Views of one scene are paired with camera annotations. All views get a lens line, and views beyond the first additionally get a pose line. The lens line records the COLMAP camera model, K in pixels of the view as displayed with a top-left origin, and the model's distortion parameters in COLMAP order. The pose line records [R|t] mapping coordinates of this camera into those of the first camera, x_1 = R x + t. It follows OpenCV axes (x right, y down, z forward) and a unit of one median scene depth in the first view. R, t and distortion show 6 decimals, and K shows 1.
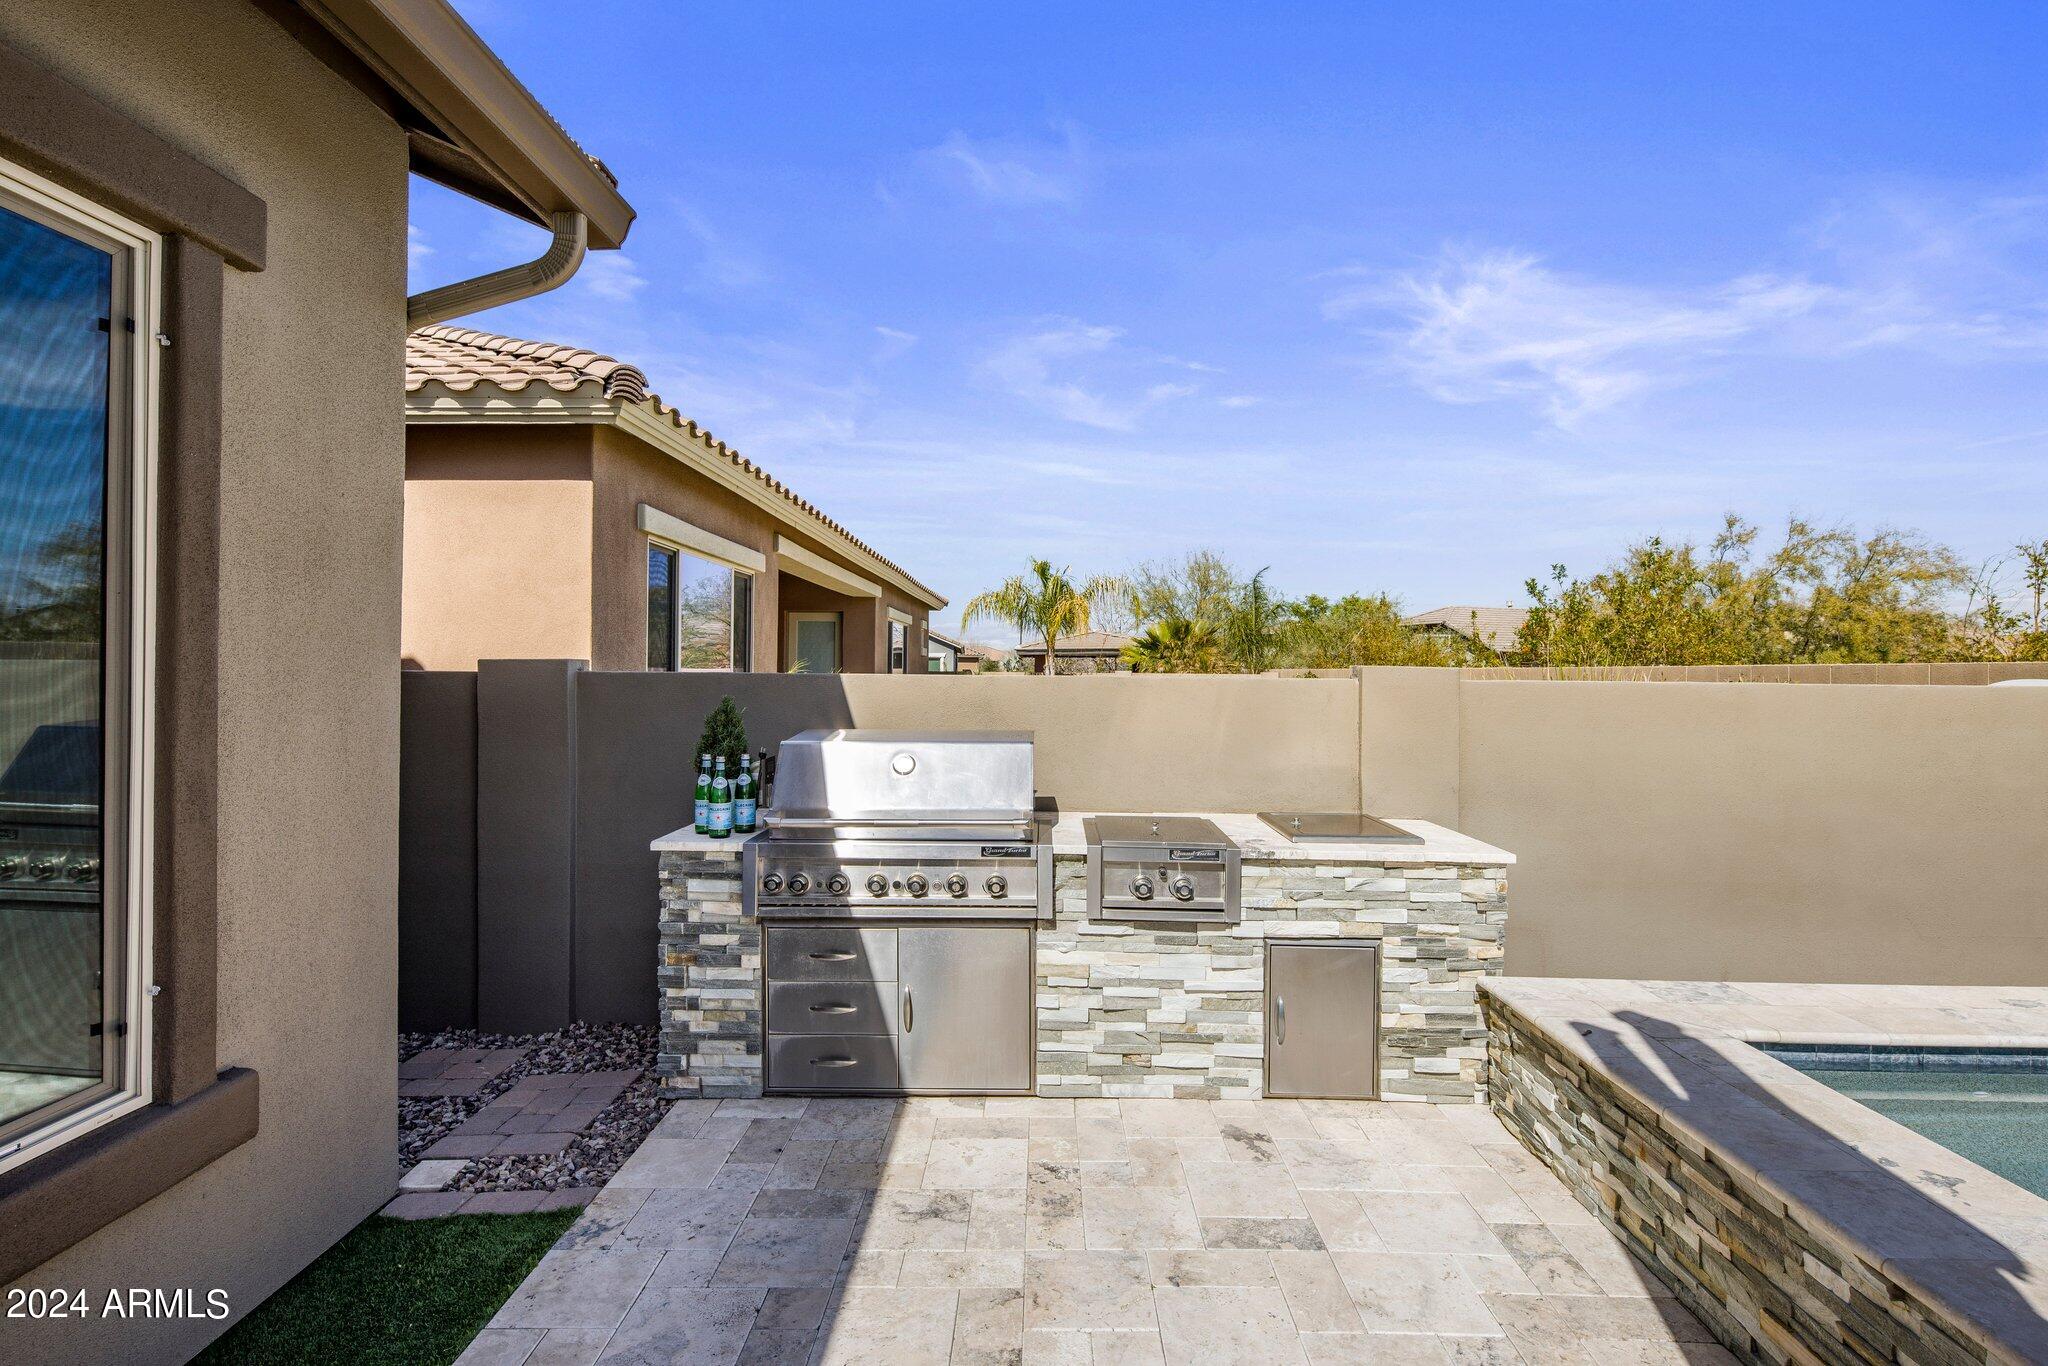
lens RADIAL K [[1002.7, 0, 1014.8], [0, 1002.7, 669.4], [0, 0, 1]] dist [-0.001439, -0.000194]
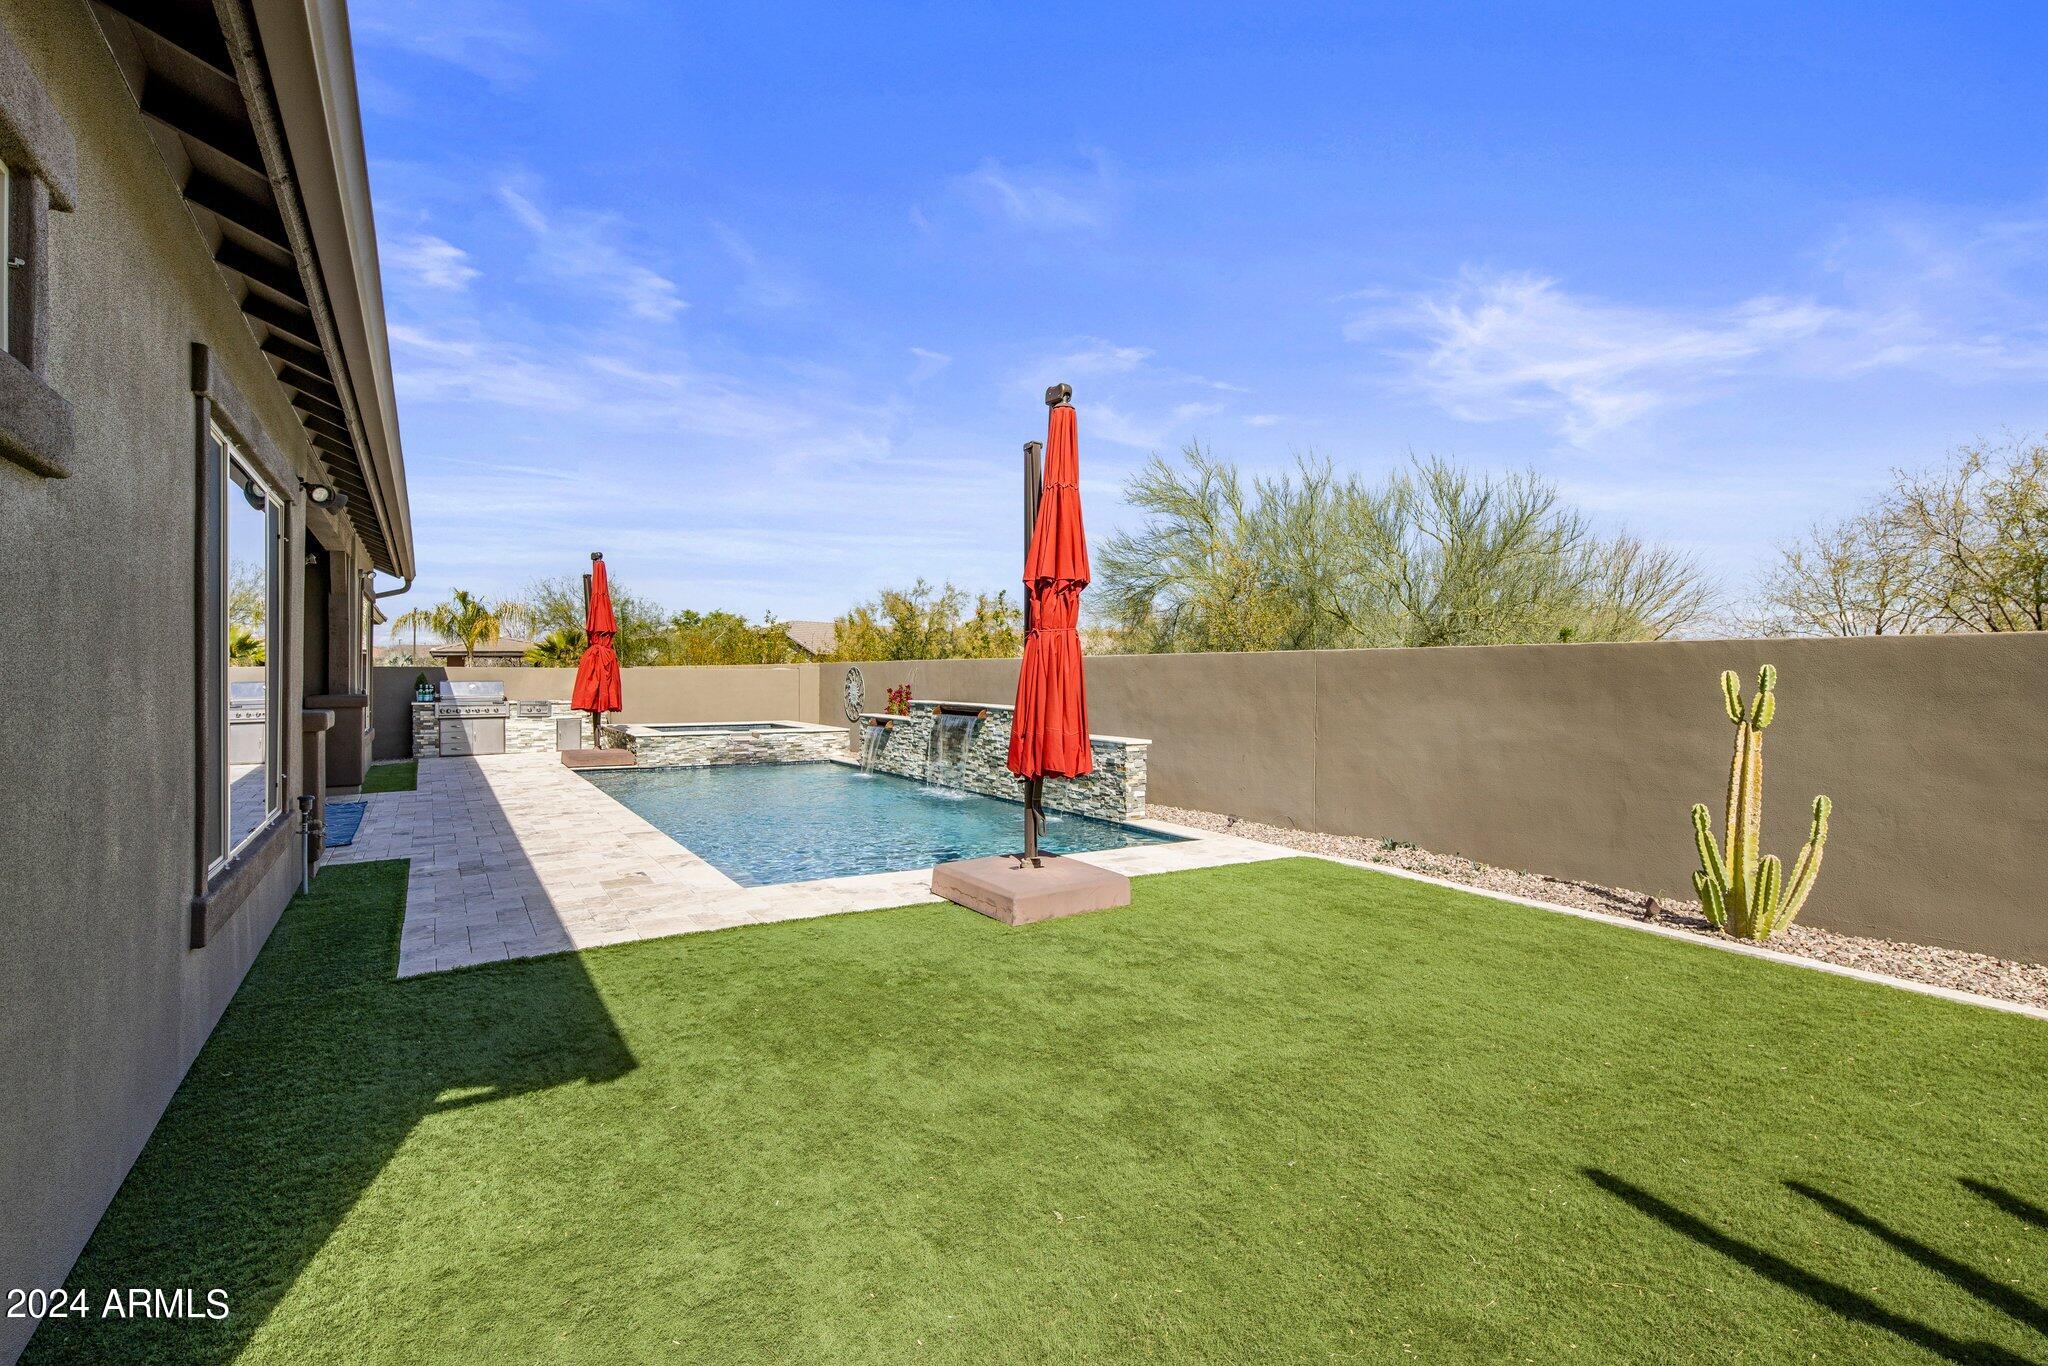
lens RADIAL K [[1002.7, 0, 1028.7], [0, 1002.7, 681.8], [0, 0, 1]] dist [-0.001439, -0.000194]
pose [[0.841125, -0.007498, 0.540788, -0.068049], [-0.000044, 0.999903, 0.013933, 0.001553], [-0.540840, -0.011744, 0.841043, -0.644570]]
